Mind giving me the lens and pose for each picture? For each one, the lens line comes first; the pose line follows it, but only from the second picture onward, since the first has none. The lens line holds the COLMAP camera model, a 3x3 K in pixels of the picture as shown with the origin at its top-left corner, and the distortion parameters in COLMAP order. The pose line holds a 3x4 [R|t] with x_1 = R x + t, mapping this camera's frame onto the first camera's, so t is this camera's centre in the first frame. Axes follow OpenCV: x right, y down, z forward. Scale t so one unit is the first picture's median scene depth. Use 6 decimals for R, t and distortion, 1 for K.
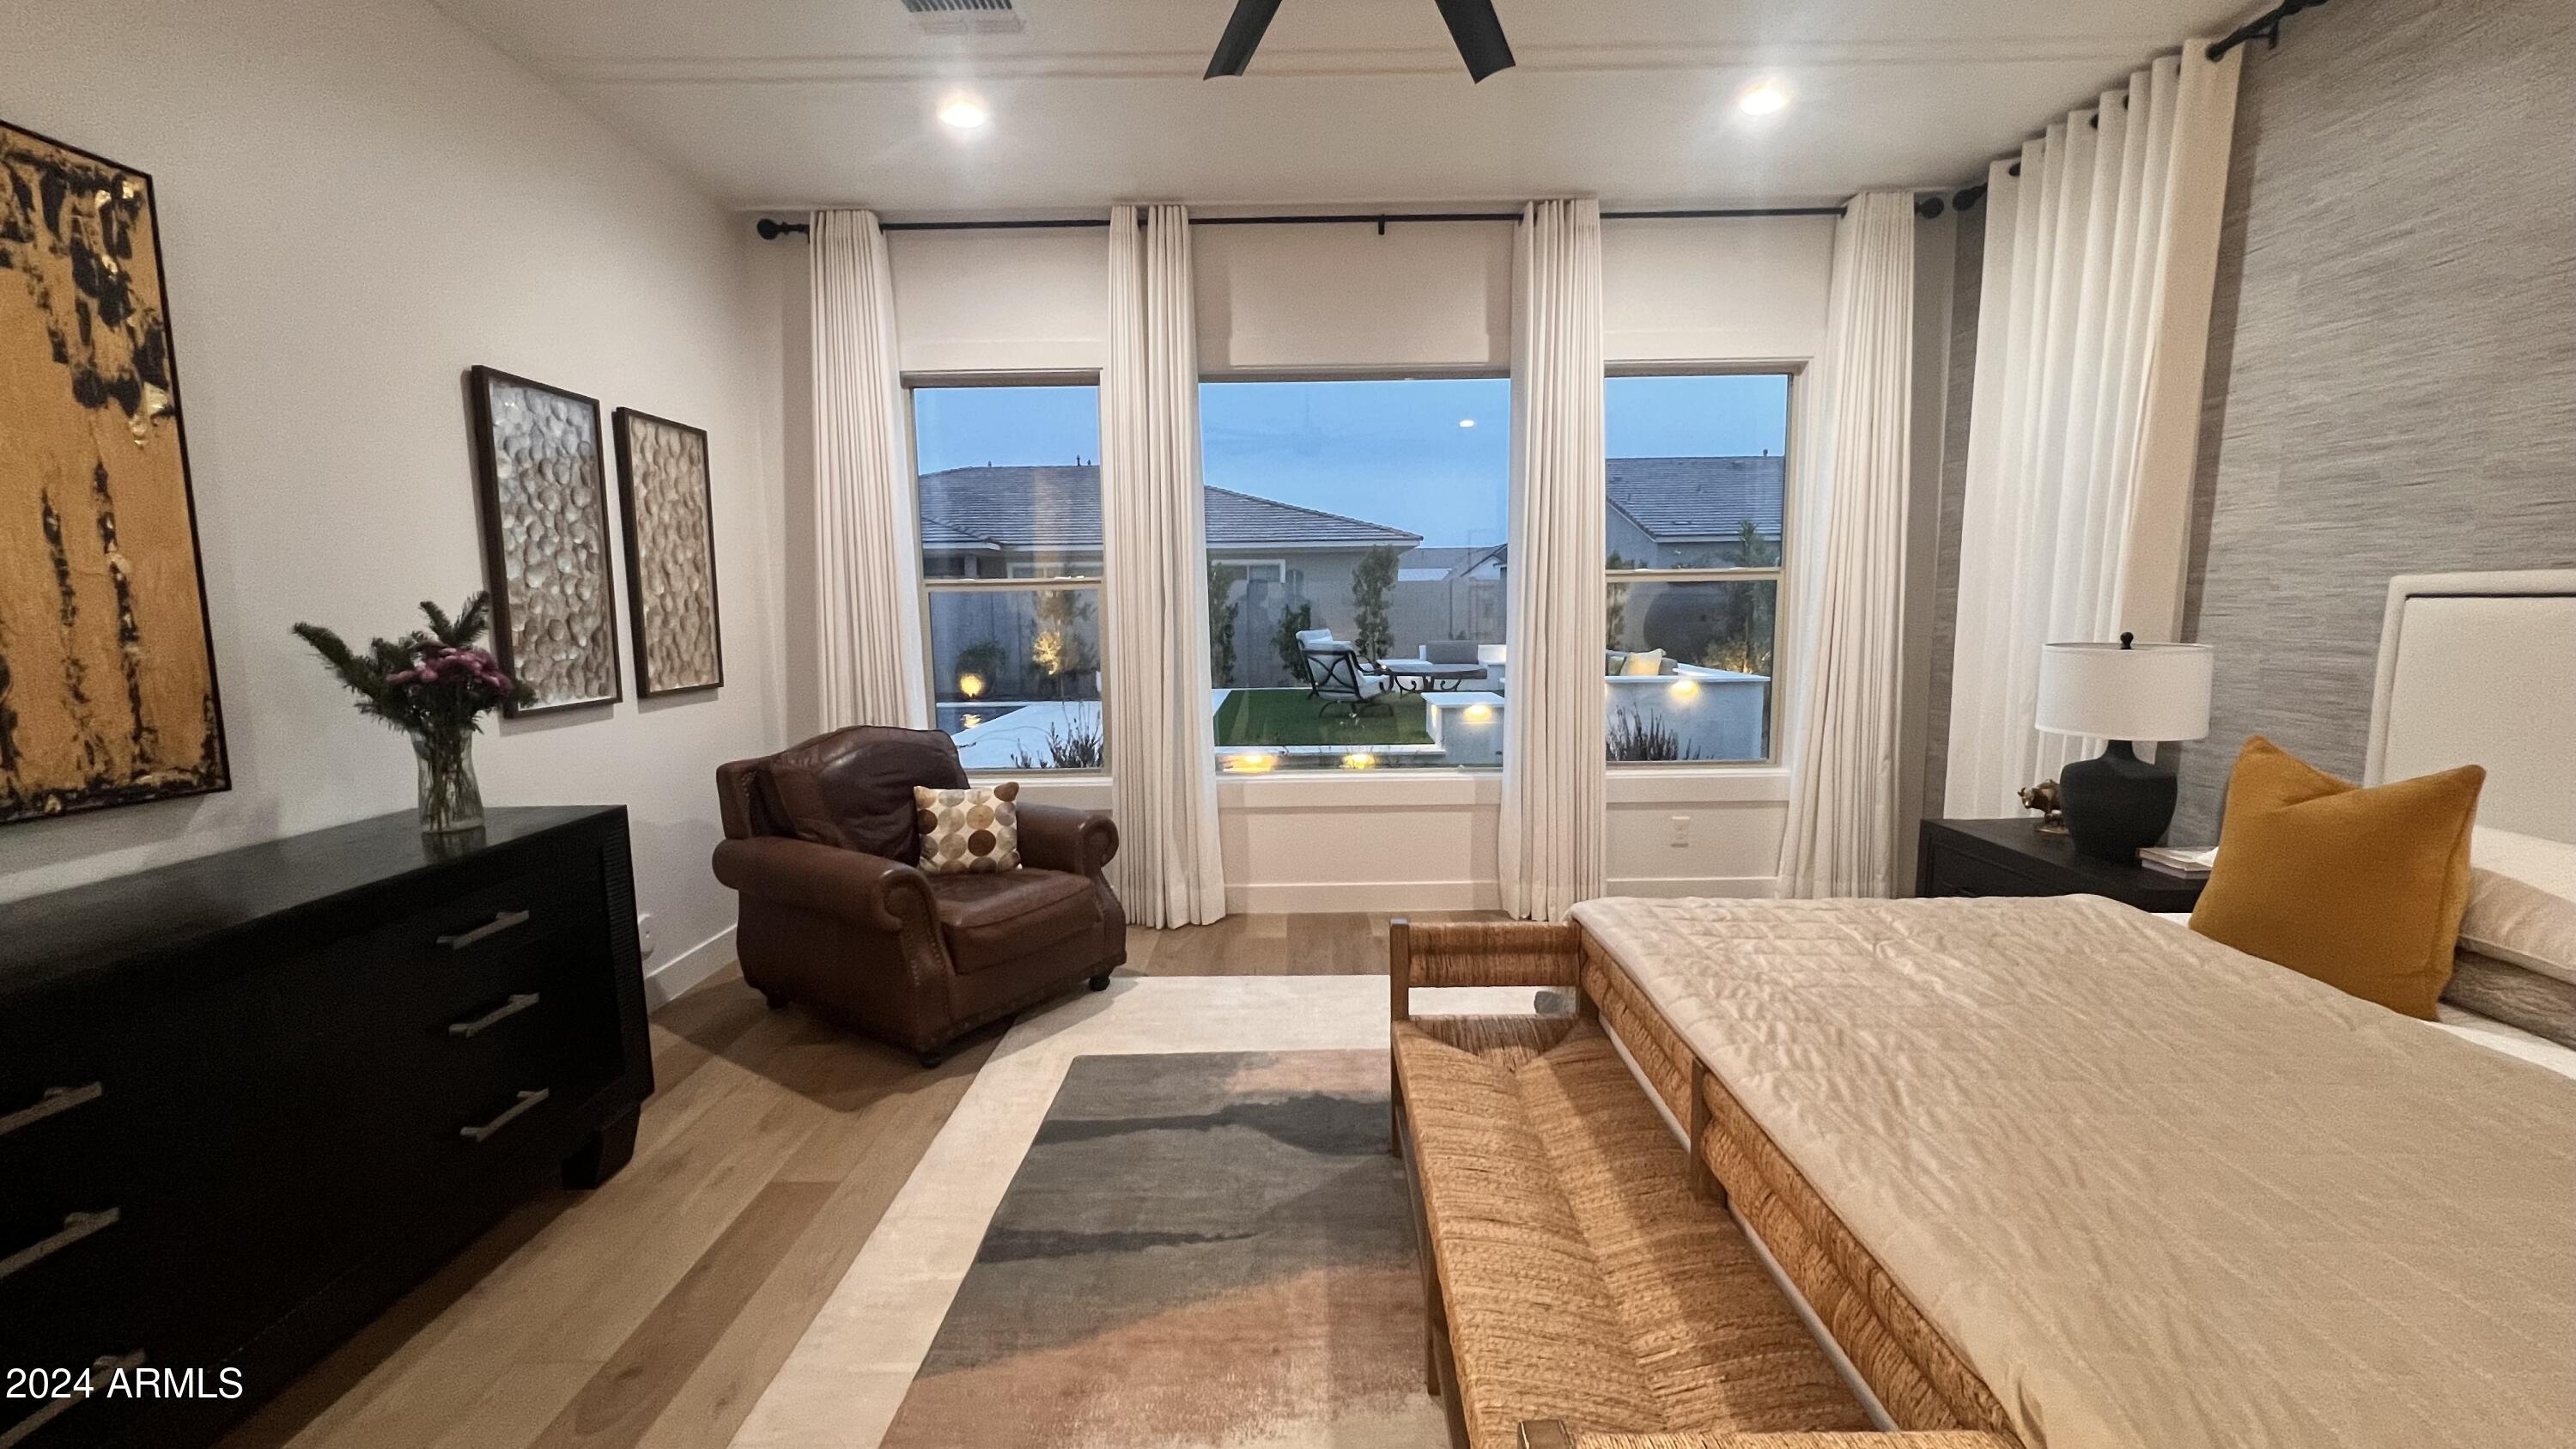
lens RADIAL K [[1032.9, 0, 1289.2], [0, 1032.9, 729.7], [0, 0, 1]] dist [-0.001838, 0.000519]
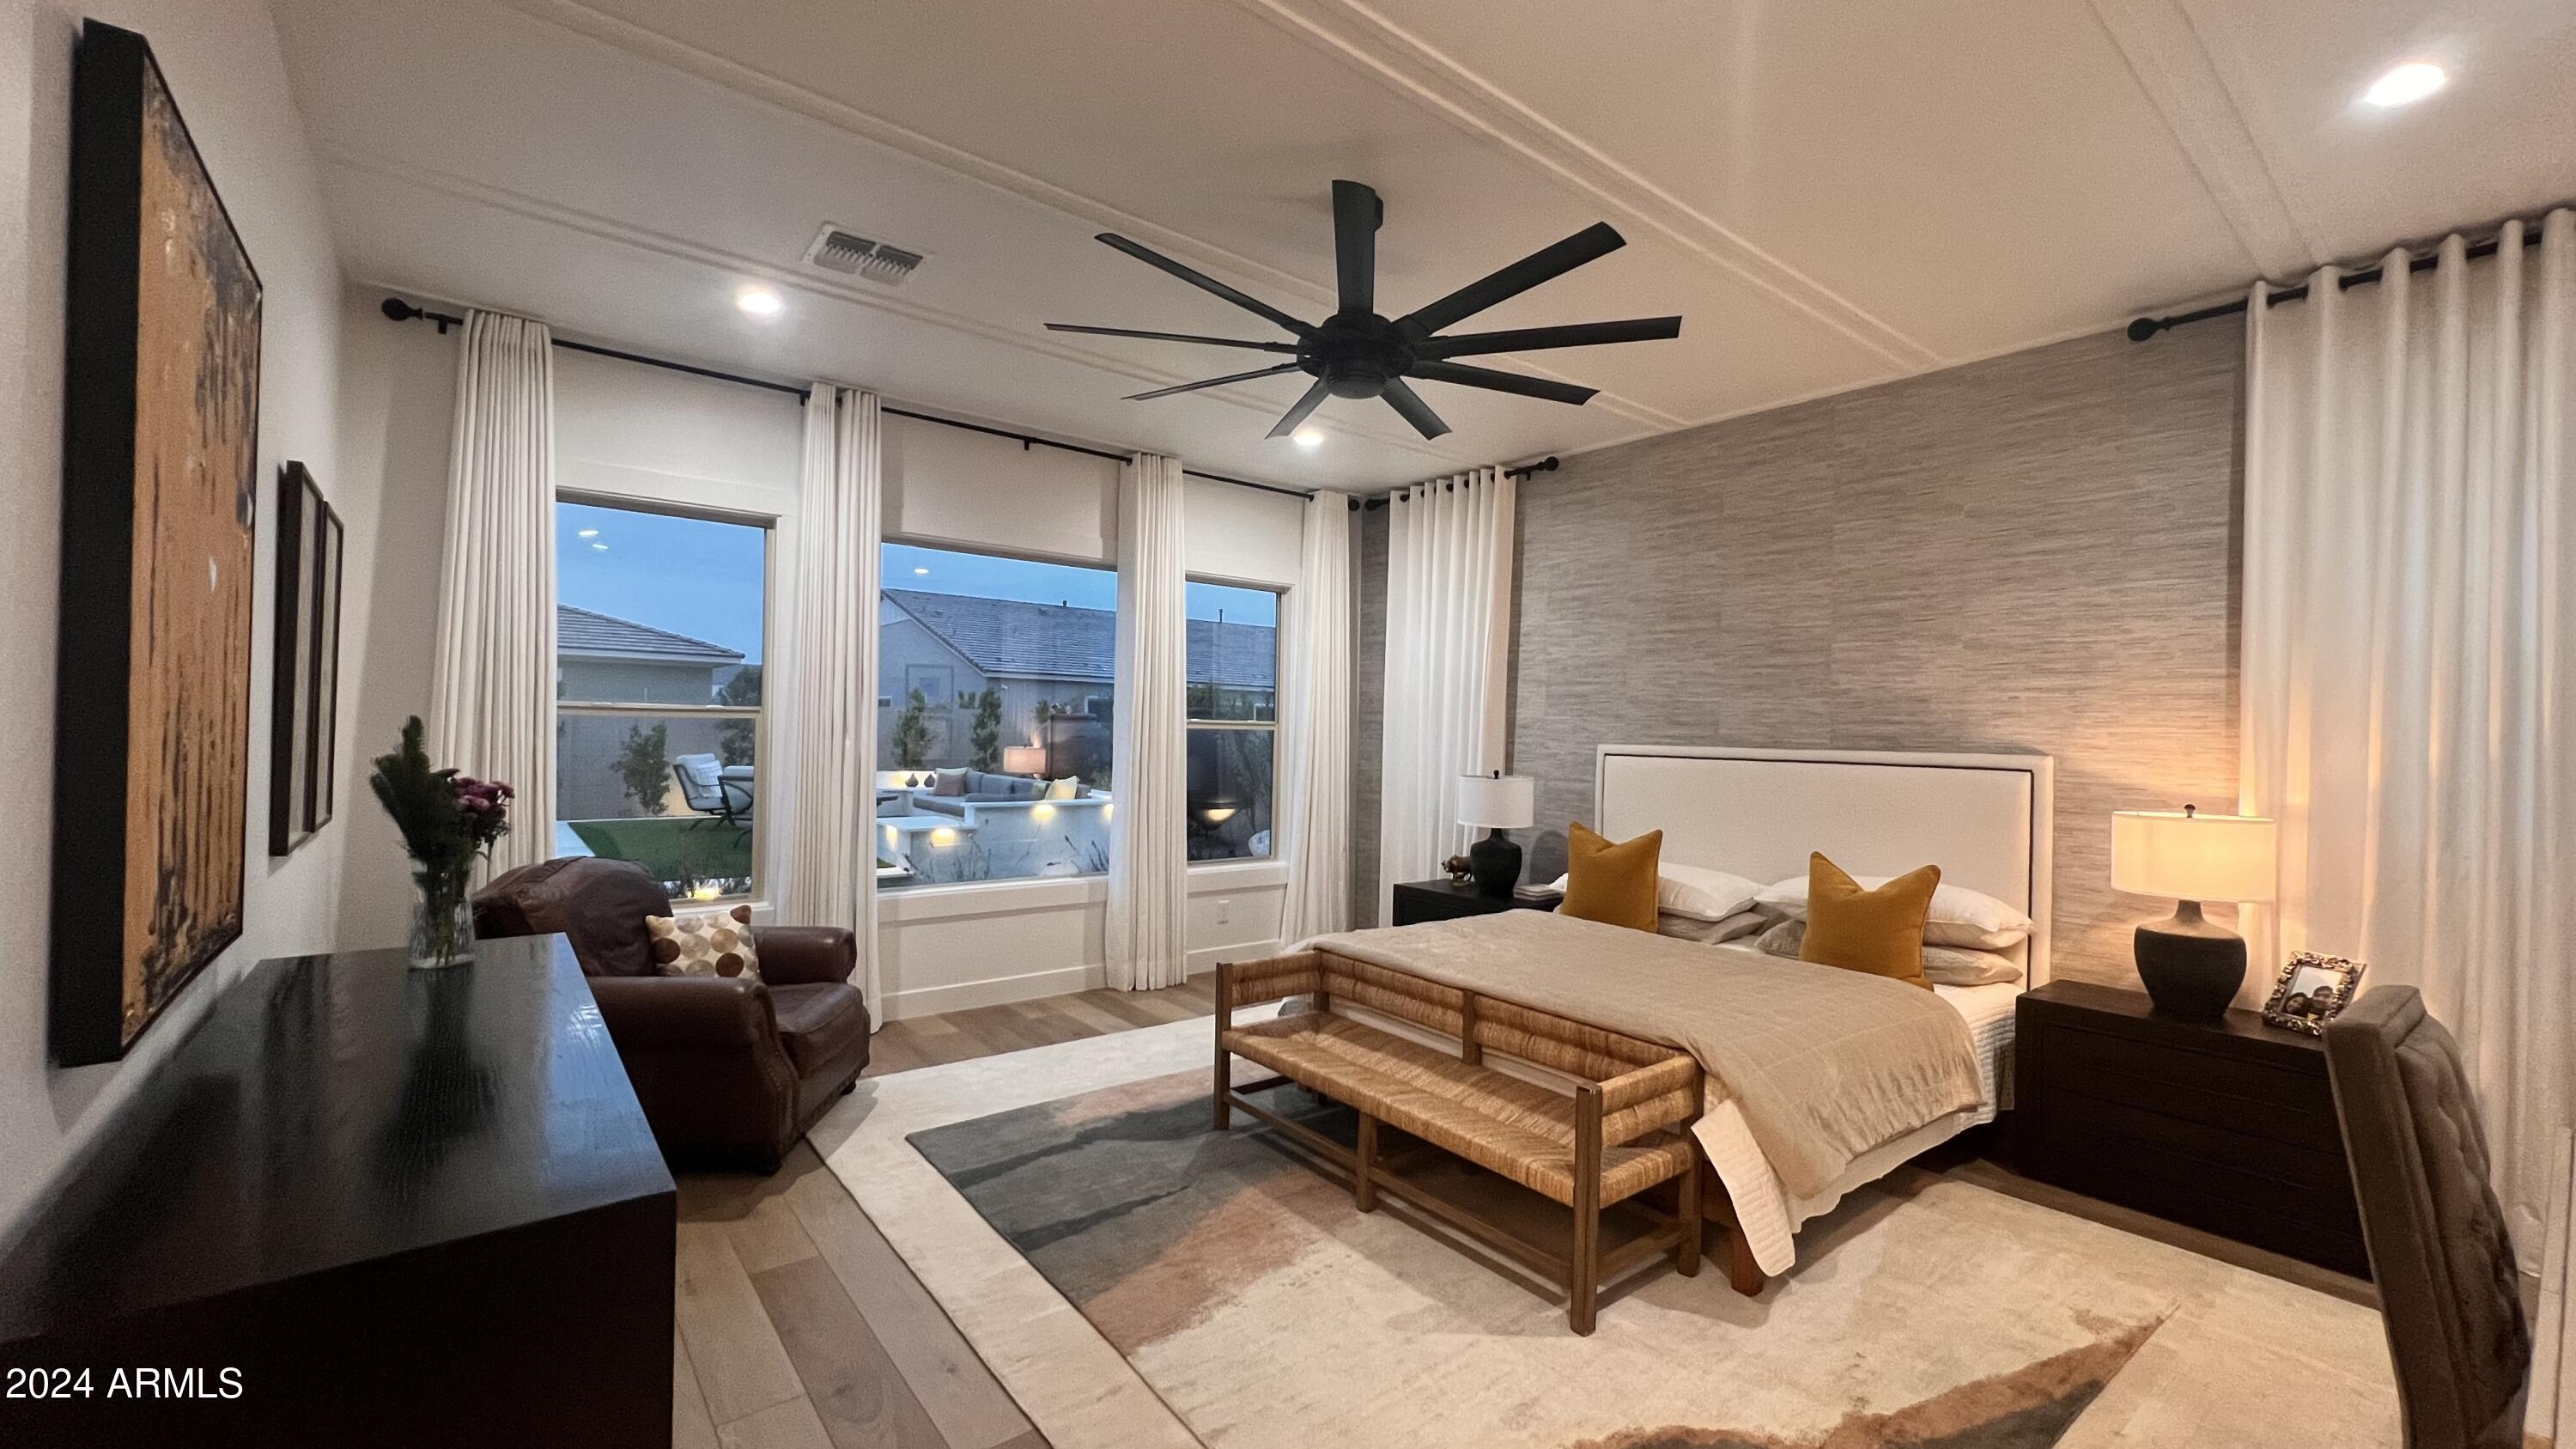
lens RADIAL K [[1032.9, 0, 1290.7], [0, 1032.9, 726.7], [0, 0, 1]] dist [-0.001838, 0.000519]
pose [[0.779085, 0.033592, 0.626018, -0.595978], [0.044658, 0.993053, -0.108864, 0.012288], [-0.625326, 0.112771, 0.772172, -0.190259]]
